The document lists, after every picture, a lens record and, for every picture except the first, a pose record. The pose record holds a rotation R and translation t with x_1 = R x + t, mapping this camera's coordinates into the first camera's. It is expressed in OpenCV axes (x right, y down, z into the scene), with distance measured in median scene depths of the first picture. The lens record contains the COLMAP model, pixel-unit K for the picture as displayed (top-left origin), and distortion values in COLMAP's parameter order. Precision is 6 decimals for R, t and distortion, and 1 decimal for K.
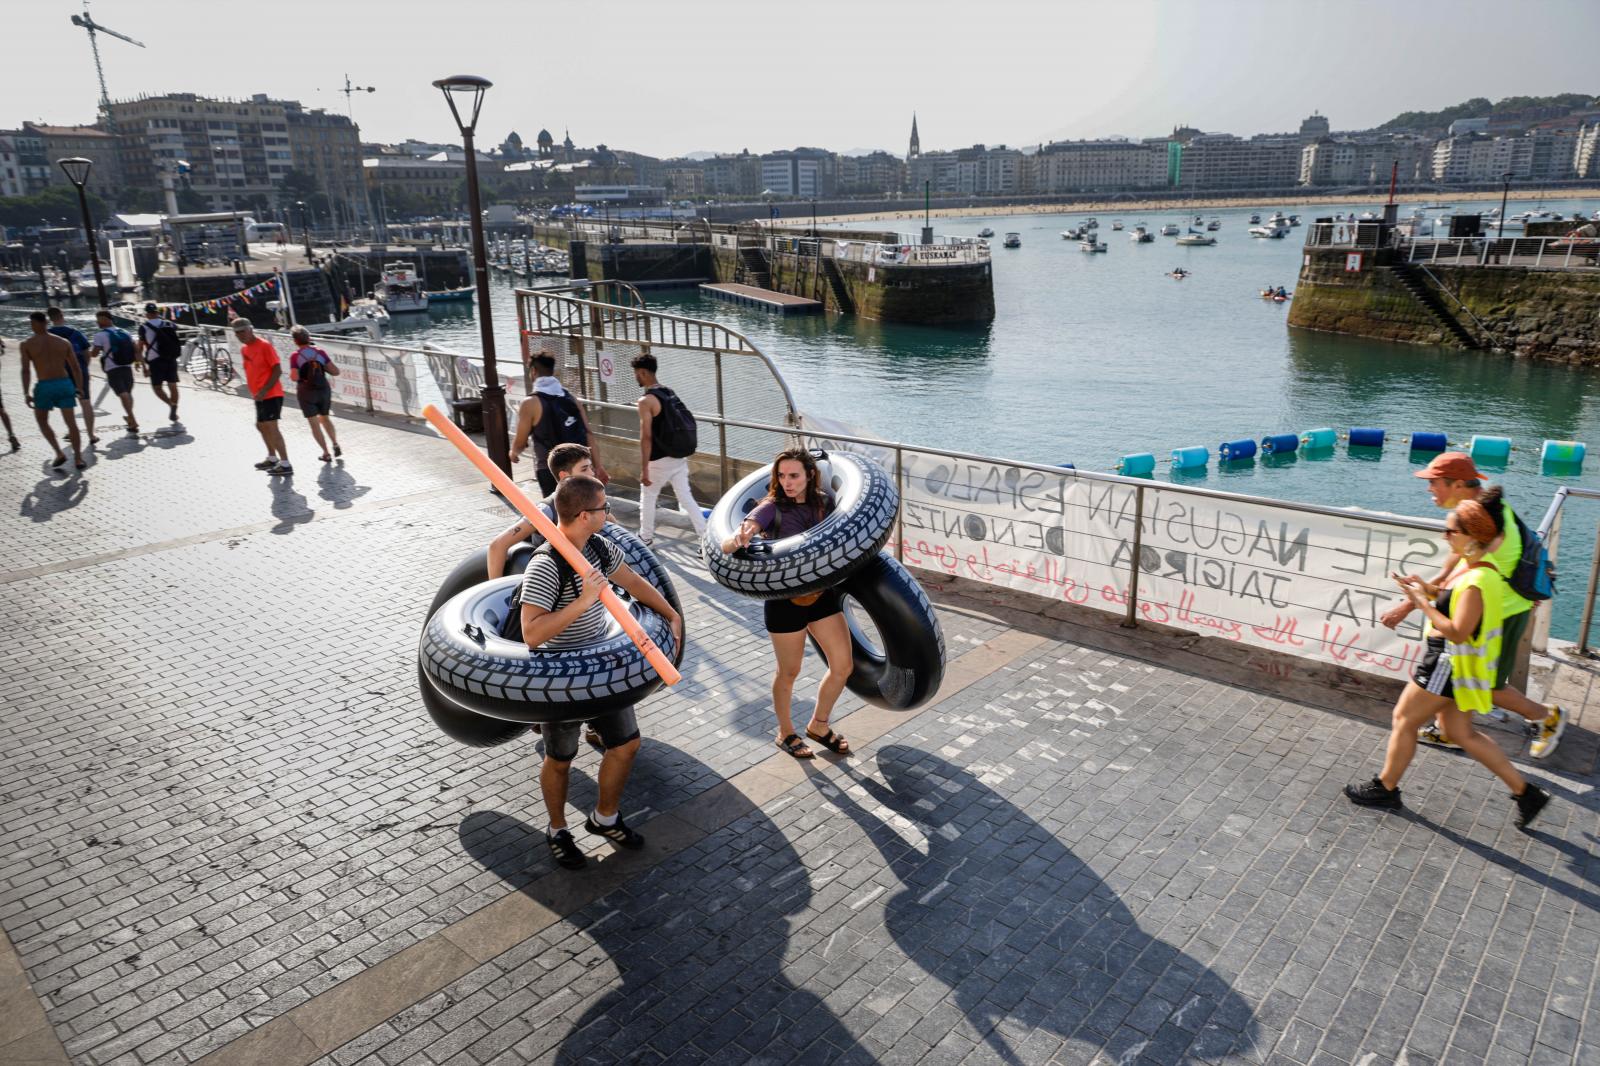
lens RADIAL K [[1065.0, 0, 804.6], [0, 1065.0, 533.9], [0, 0, 1]] dist [-0.004064, 0.003831]
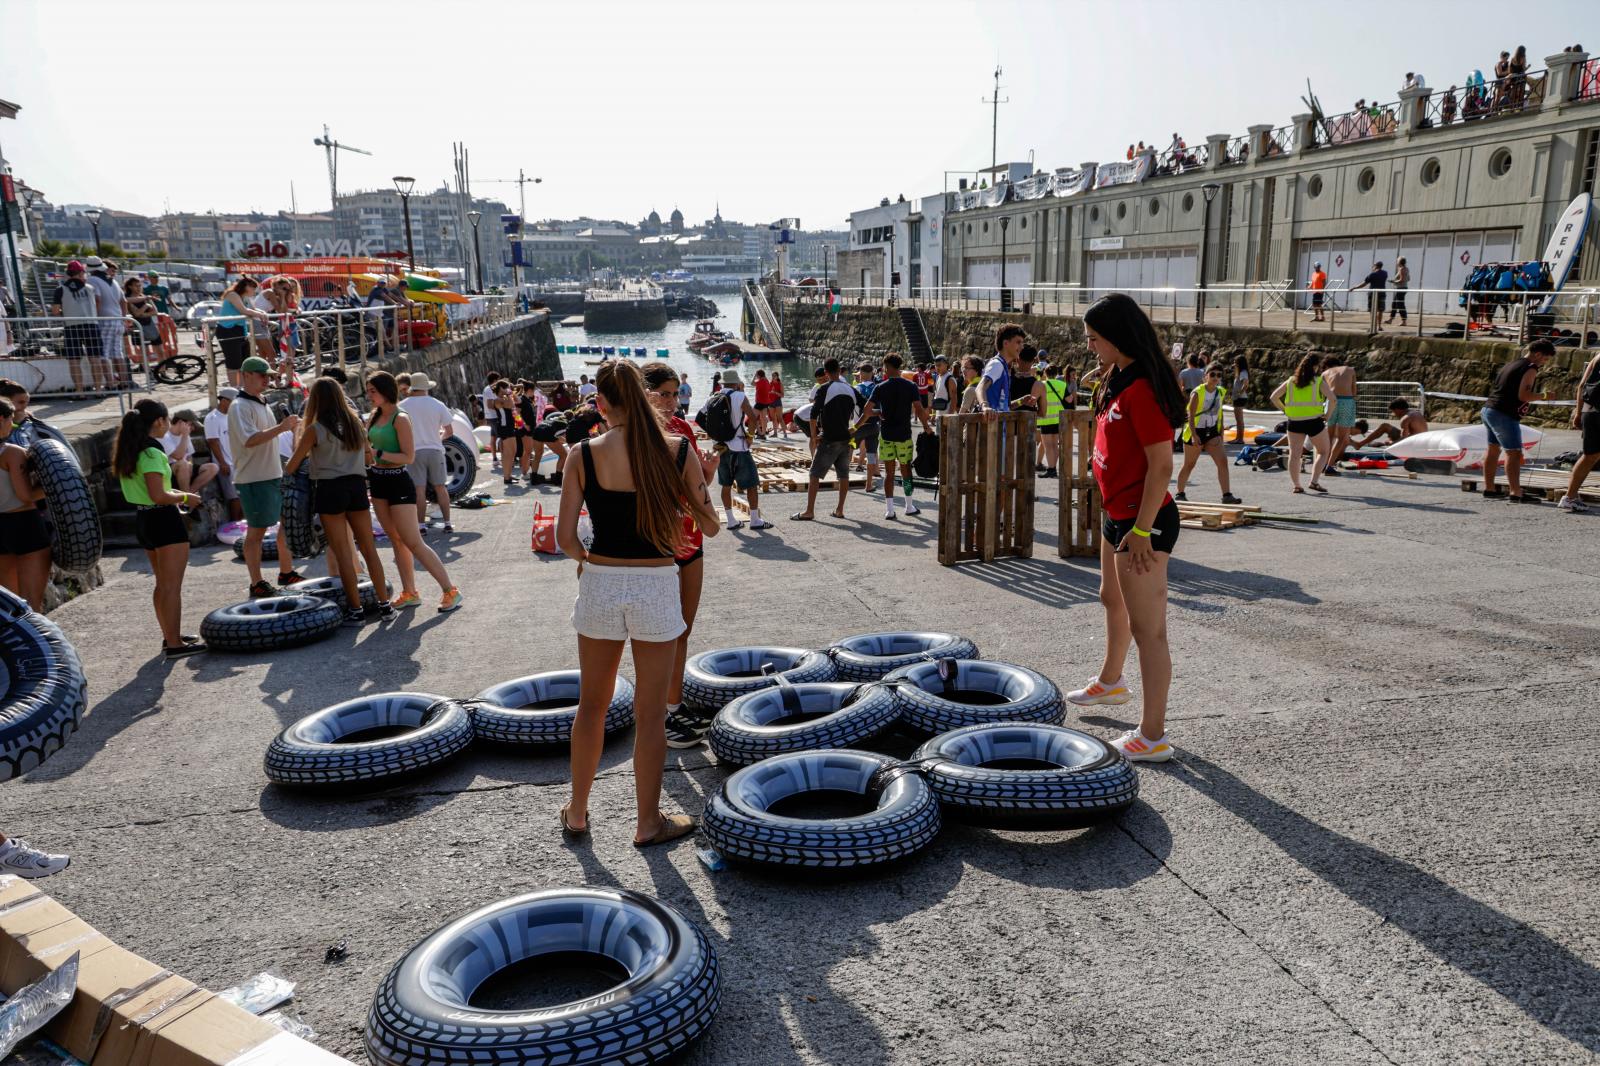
lens RADIAL K [[1065.0, 0, 803.1], [0, 1065.0, 529.2], [0, 0, 1]] dist [-0.004064, 0.003831]
pose [[0.979576, 0.053627, -0.193790, 0.462515], [-0.065652, 0.996261, -0.056167, 0.131982], [0.190053, 0.067743, 0.979434, -0.431313]]
